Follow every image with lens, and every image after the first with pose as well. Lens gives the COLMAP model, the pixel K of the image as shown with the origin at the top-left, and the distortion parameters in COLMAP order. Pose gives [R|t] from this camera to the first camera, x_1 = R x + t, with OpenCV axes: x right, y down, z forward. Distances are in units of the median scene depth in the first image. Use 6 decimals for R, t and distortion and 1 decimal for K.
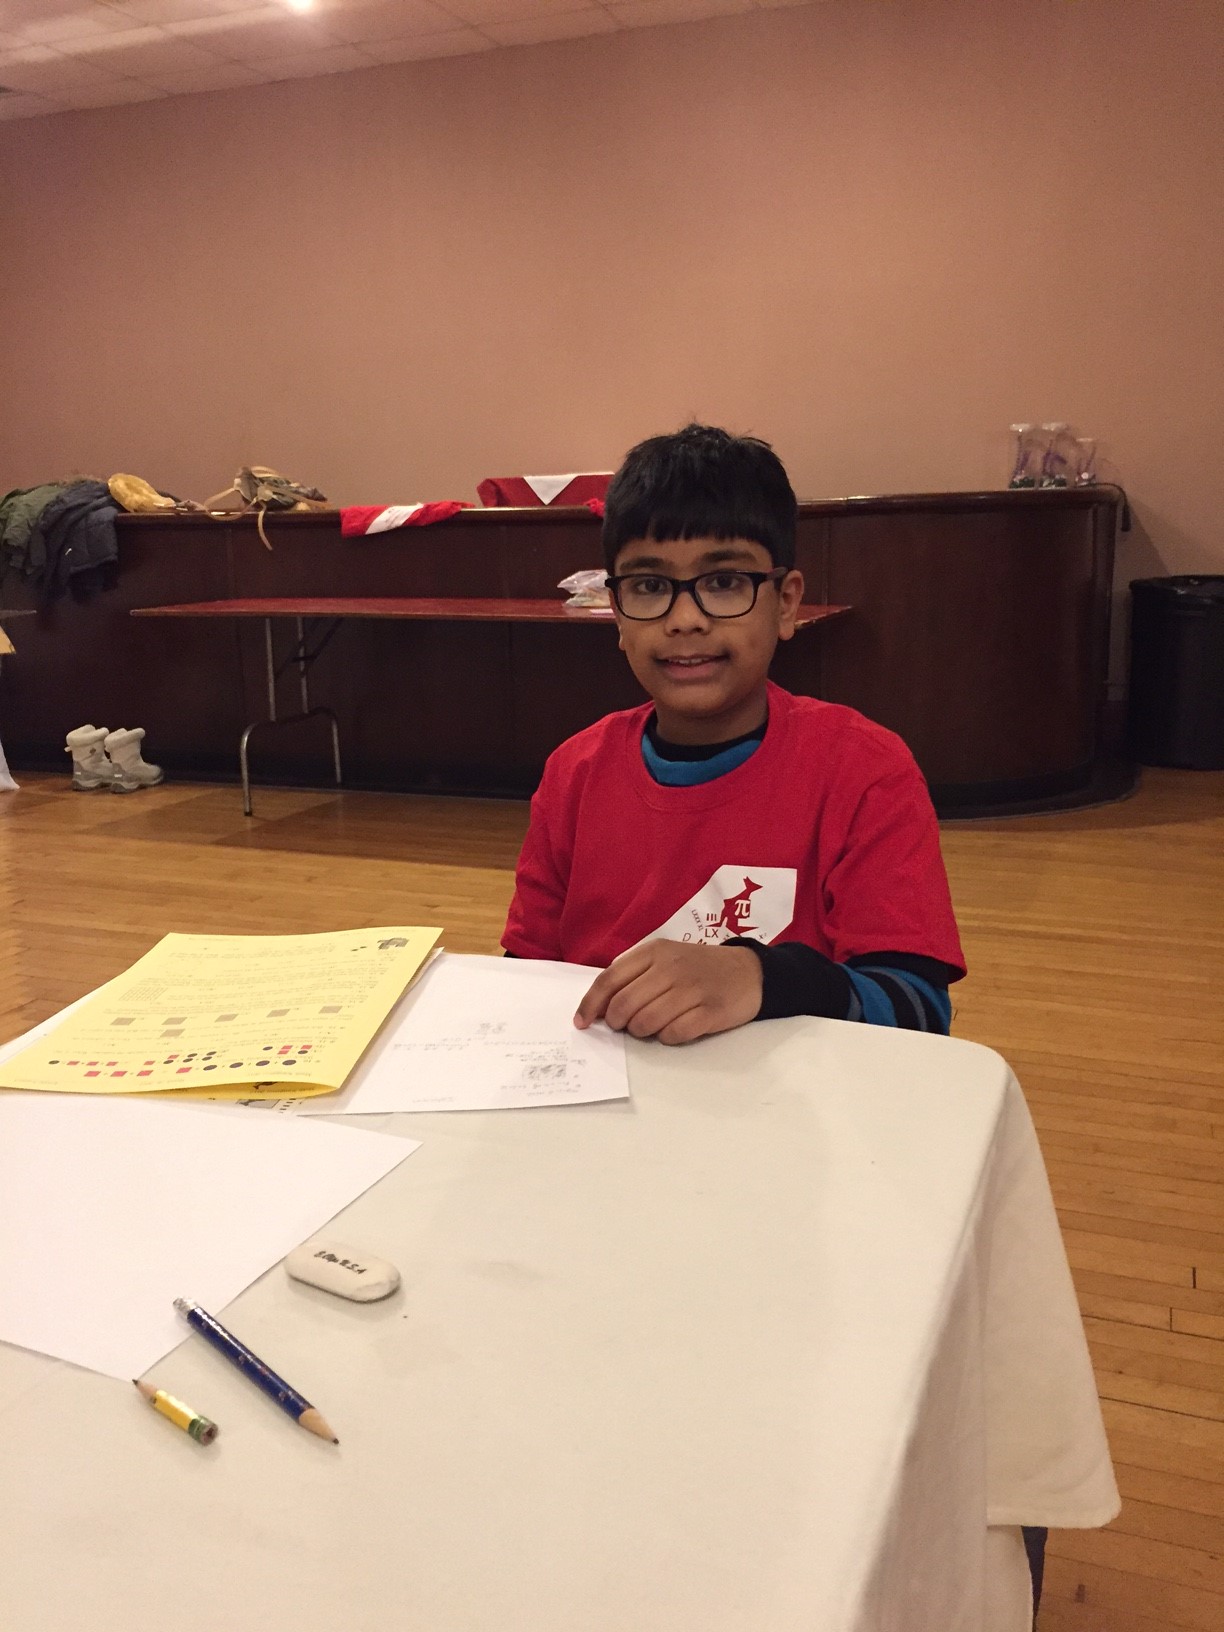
lens RADIAL K [[1403.3, 0, 605.6], [0, 1403.3, 811.6], [0, 0, 1]] dist [0.077443, -0.112397]
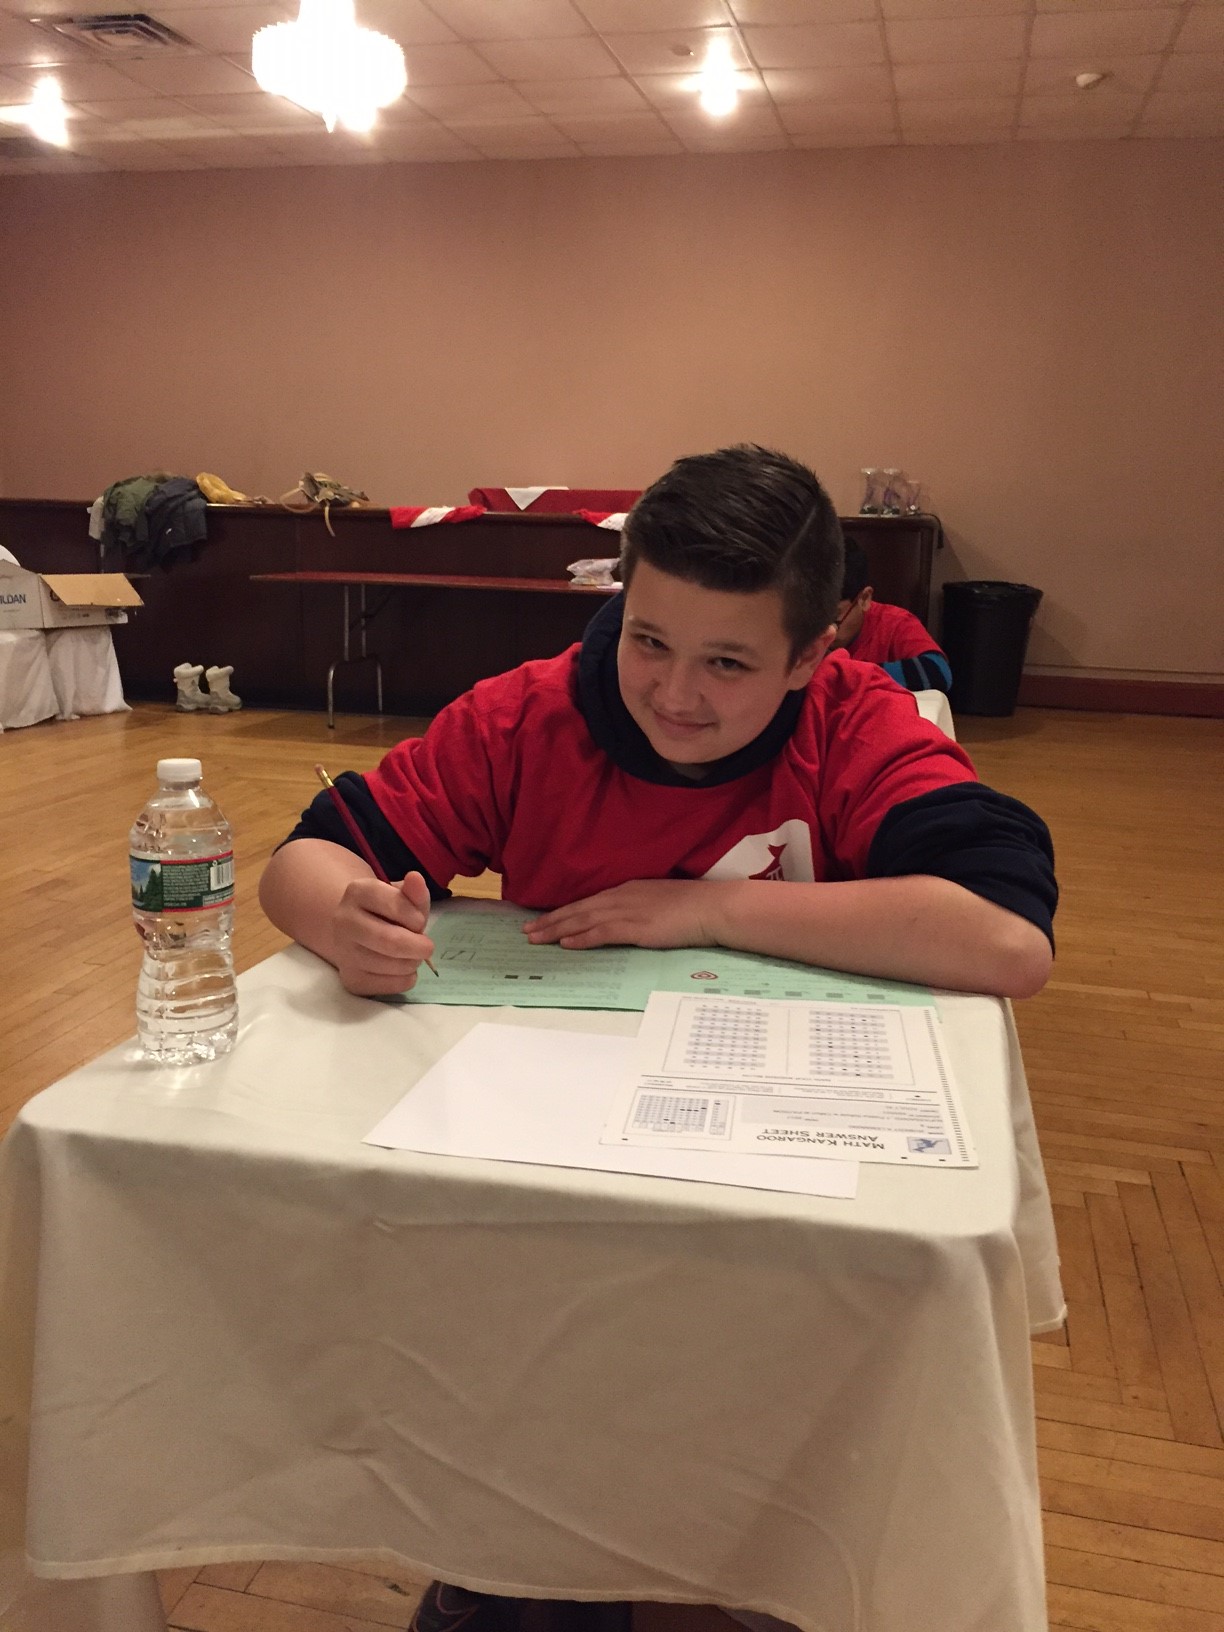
lens RADIAL K [[1403.3, 0, 614.9], [0, 1403.3, 815.9], [0, 0, 1]] dist [0.077443, -0.112397]
pose [[0.990158, 0.013506, 0.139303, -0.149990], [-0.013716, 0.999906, 0.000549, 0.074307], [-0.139283, -0.002455, 0.990250, -0.357193]]
